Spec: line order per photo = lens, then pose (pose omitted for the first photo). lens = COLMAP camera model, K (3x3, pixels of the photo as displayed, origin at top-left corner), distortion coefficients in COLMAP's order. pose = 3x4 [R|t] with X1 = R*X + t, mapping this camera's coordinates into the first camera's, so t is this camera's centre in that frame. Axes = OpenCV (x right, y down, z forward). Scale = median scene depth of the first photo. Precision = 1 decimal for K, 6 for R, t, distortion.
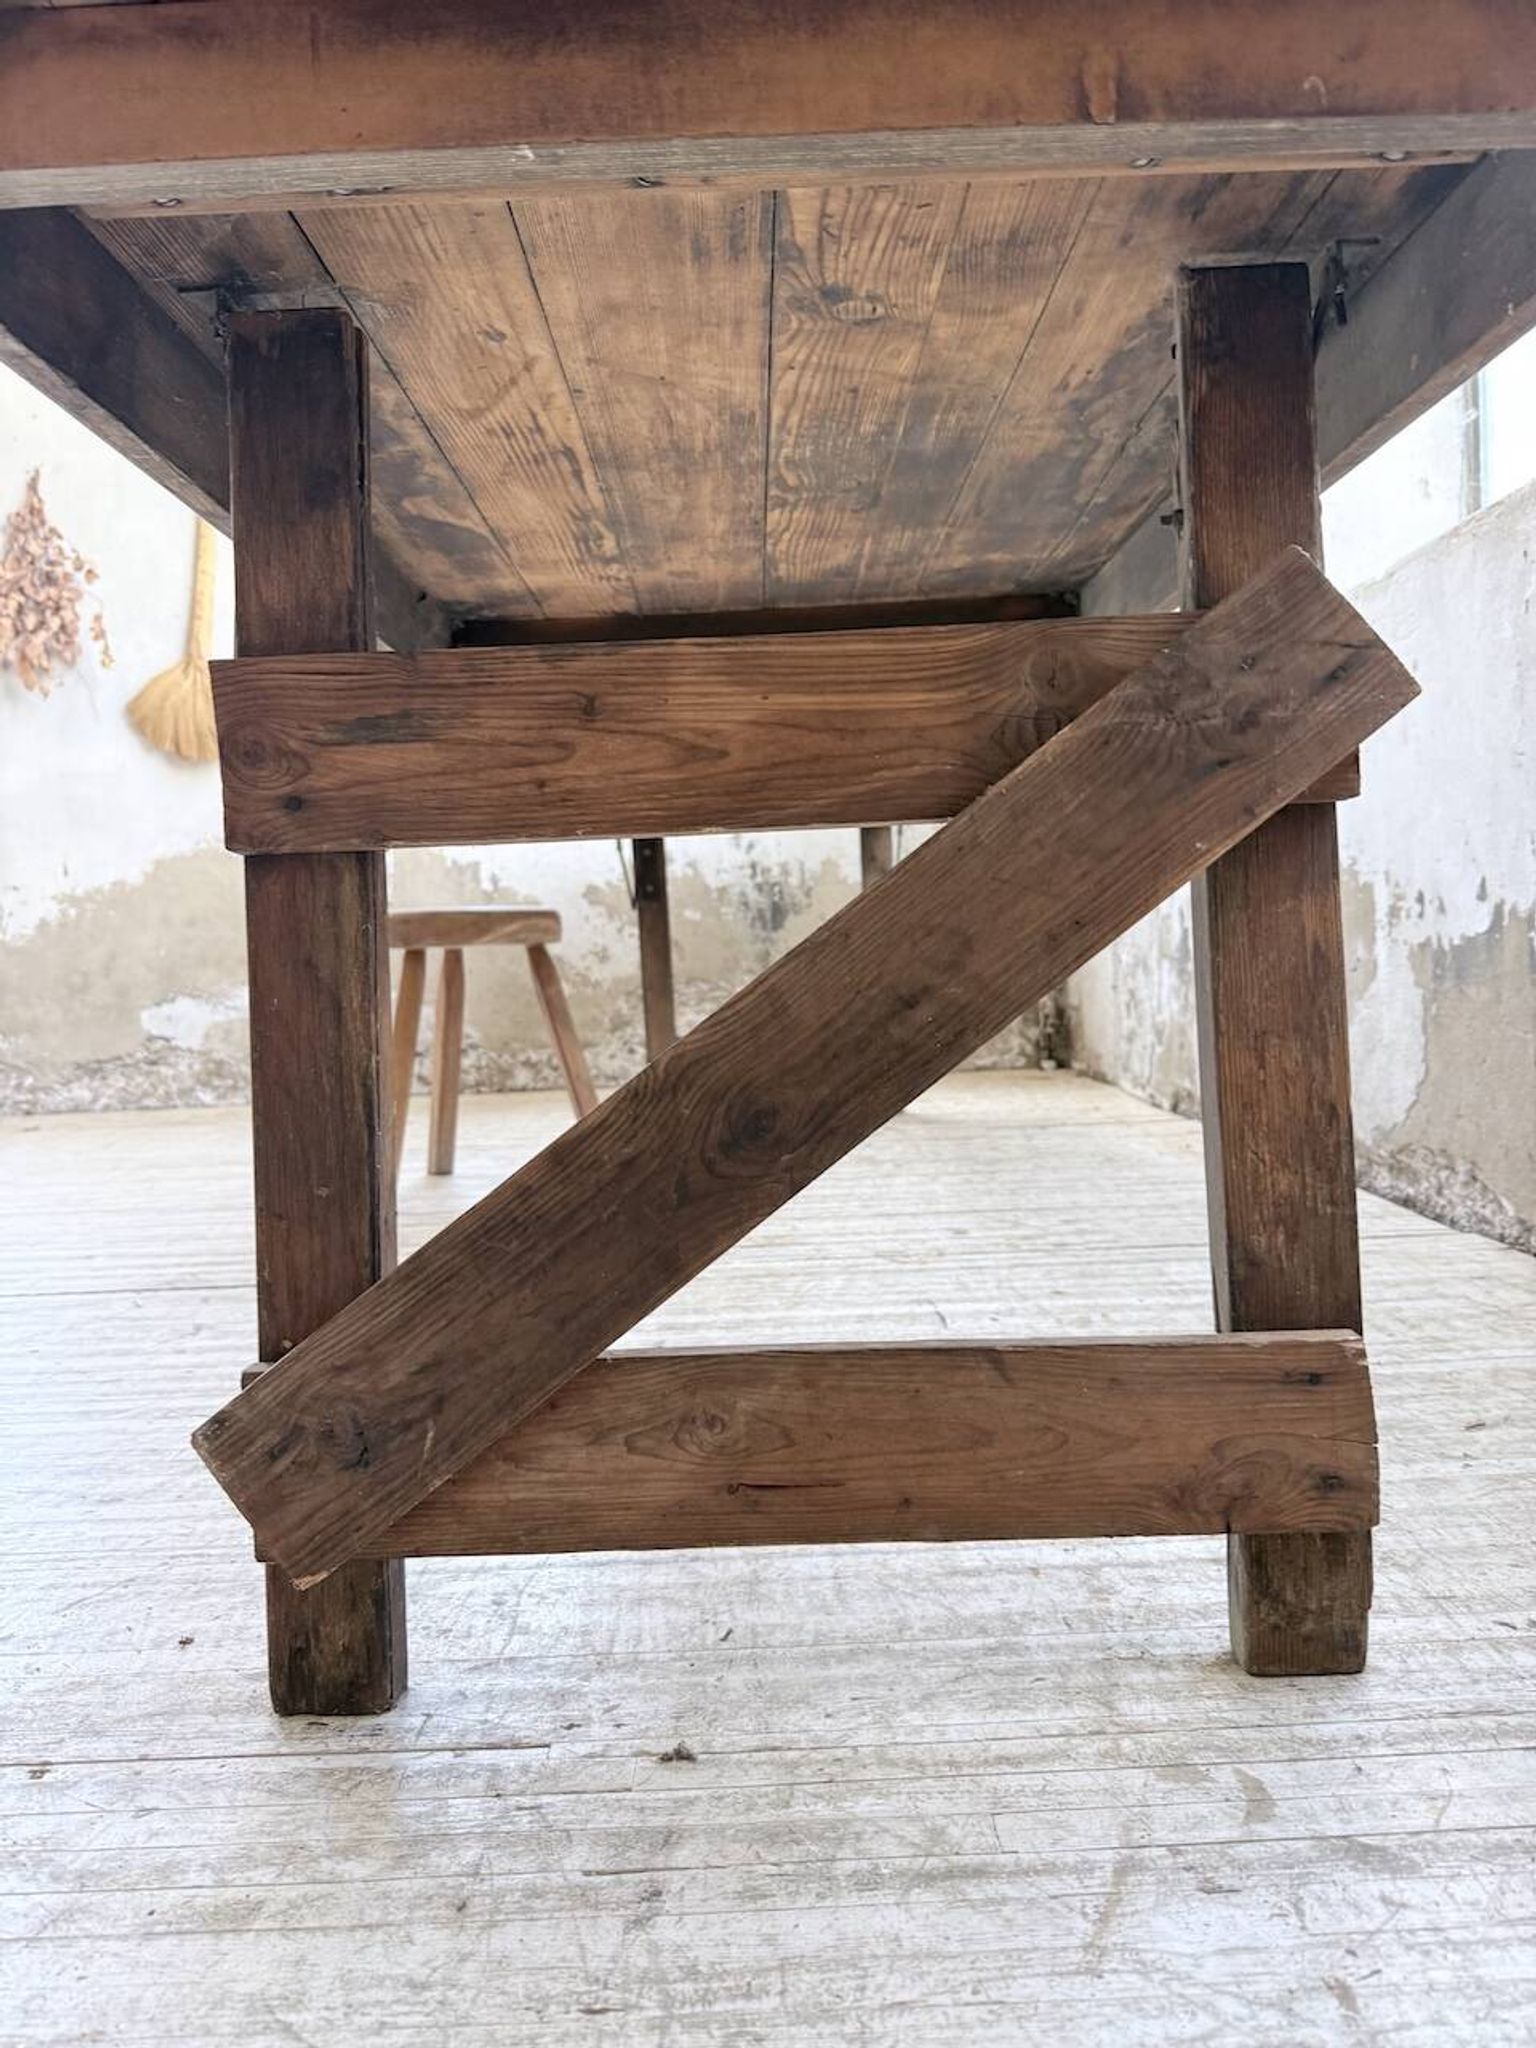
lens RADIAL K [[1464.2, 0, 757.0], [0, 1464.2, 1024.0], [0, 0, 1]] dist [0.018887, -0.033915]
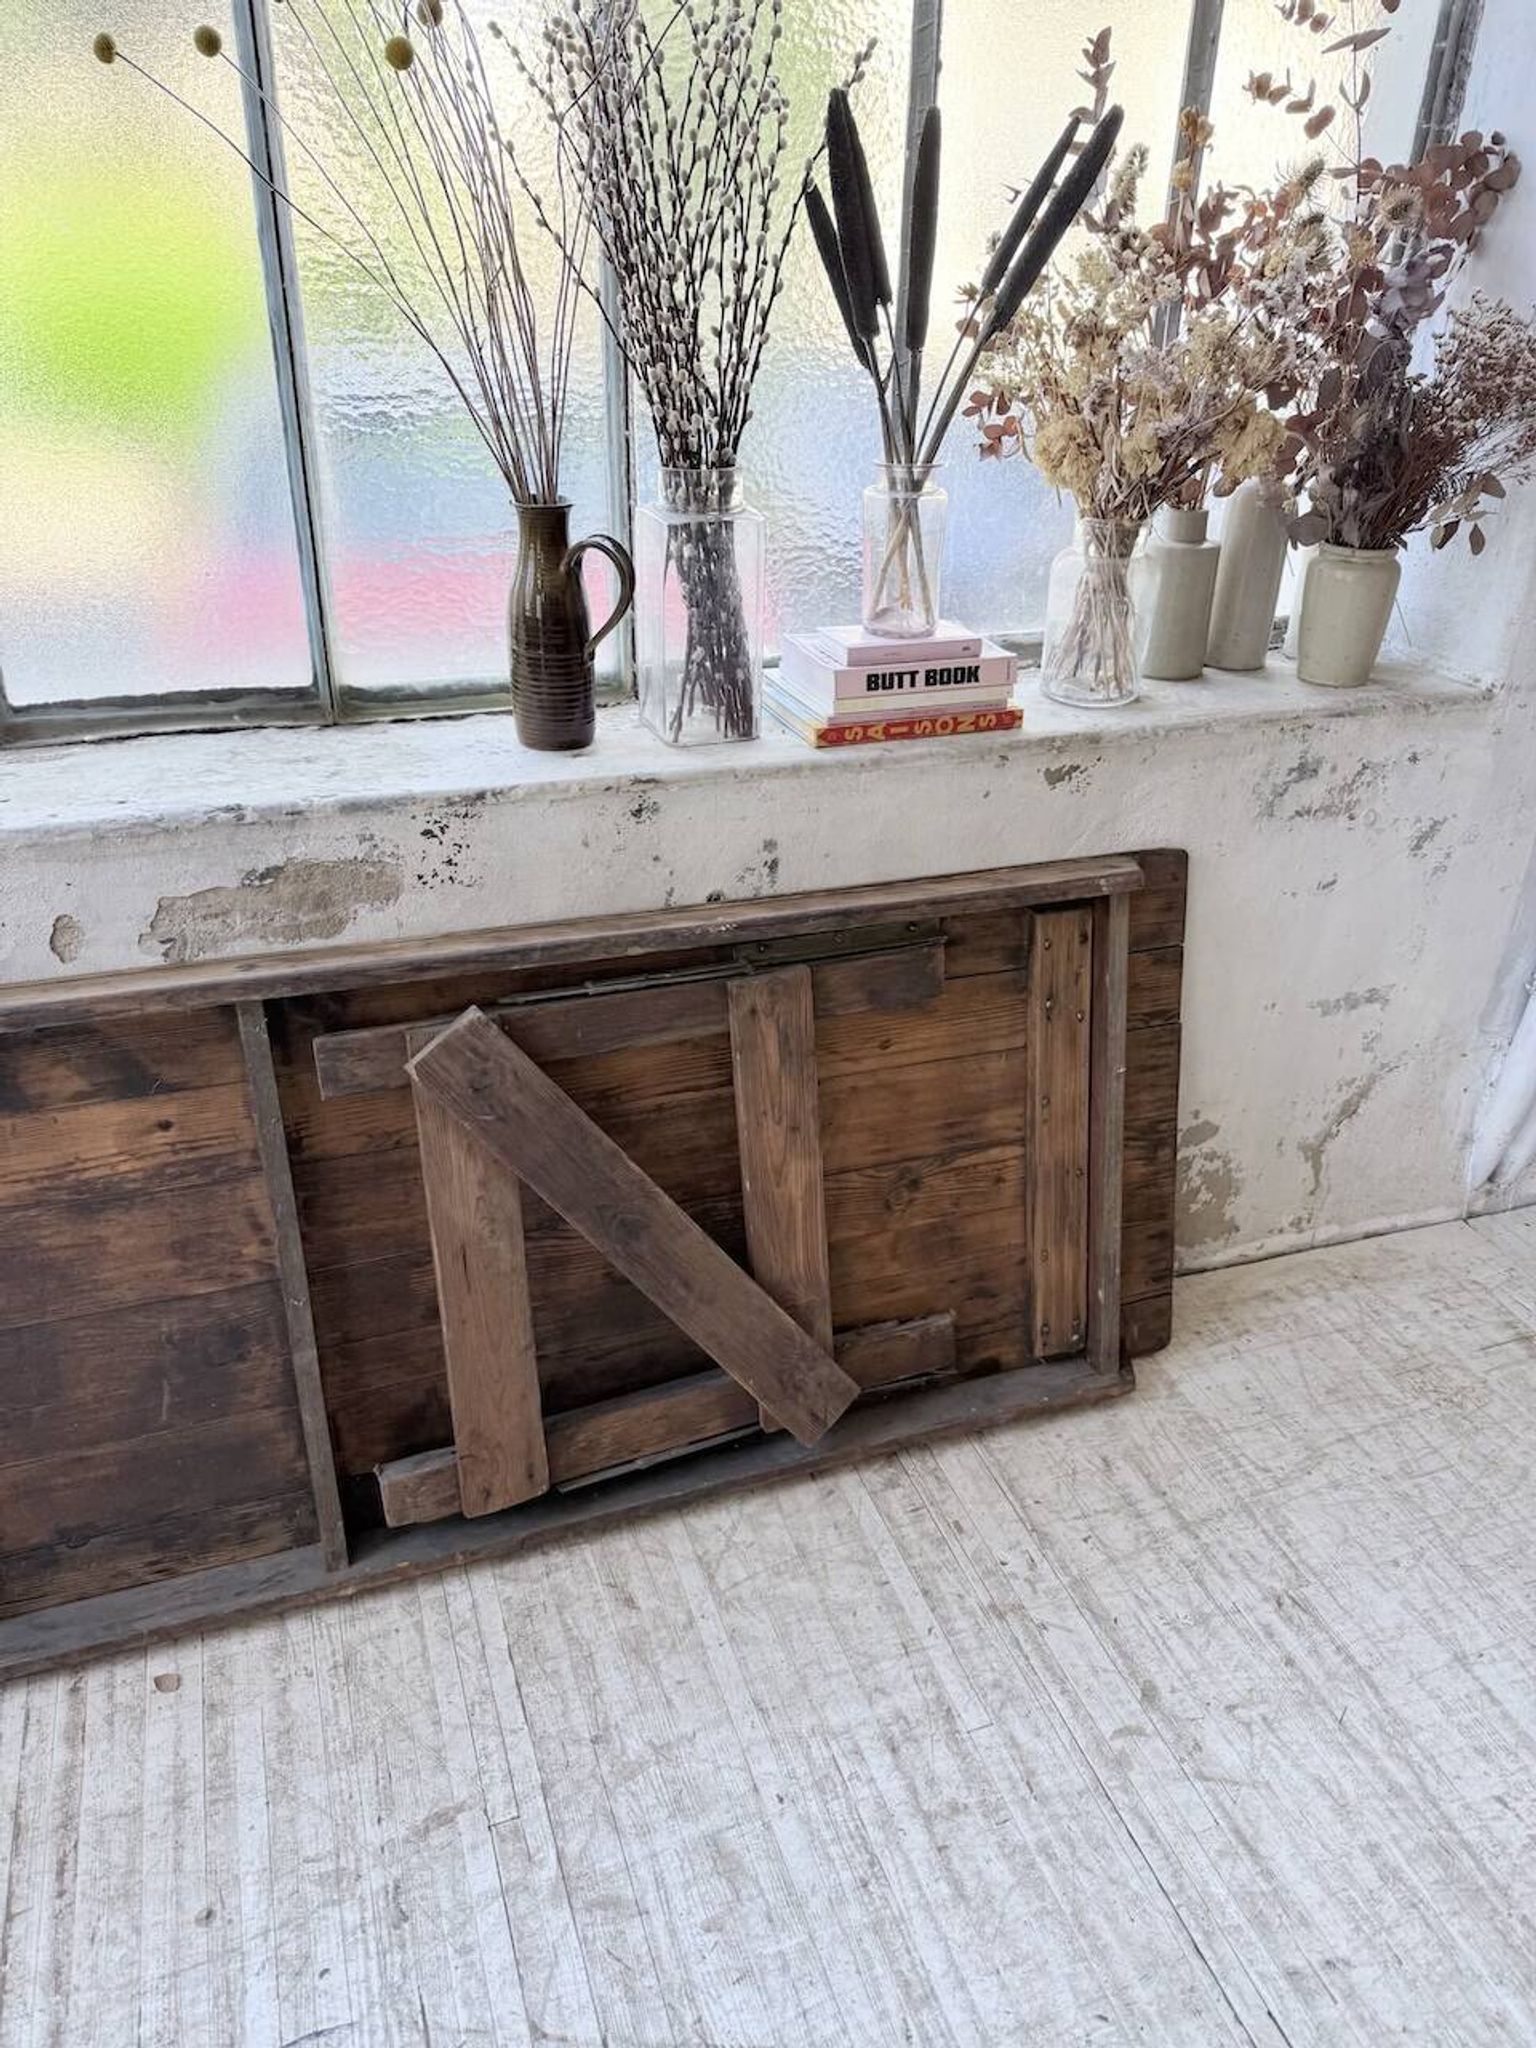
lens RADIAL K [[1464.2, 0, 762.7], [0, 1464.2, 1031.9], [0, 0, 1]] dist [0.018887, -0.033915]
pose [[-0.336839, -0.419362, 0.843015, -0.845811], [0.034530, 0.889233, 0.456150, -1.357091], [-0.940929, 0.182758, -0.285048, 1.742596]]
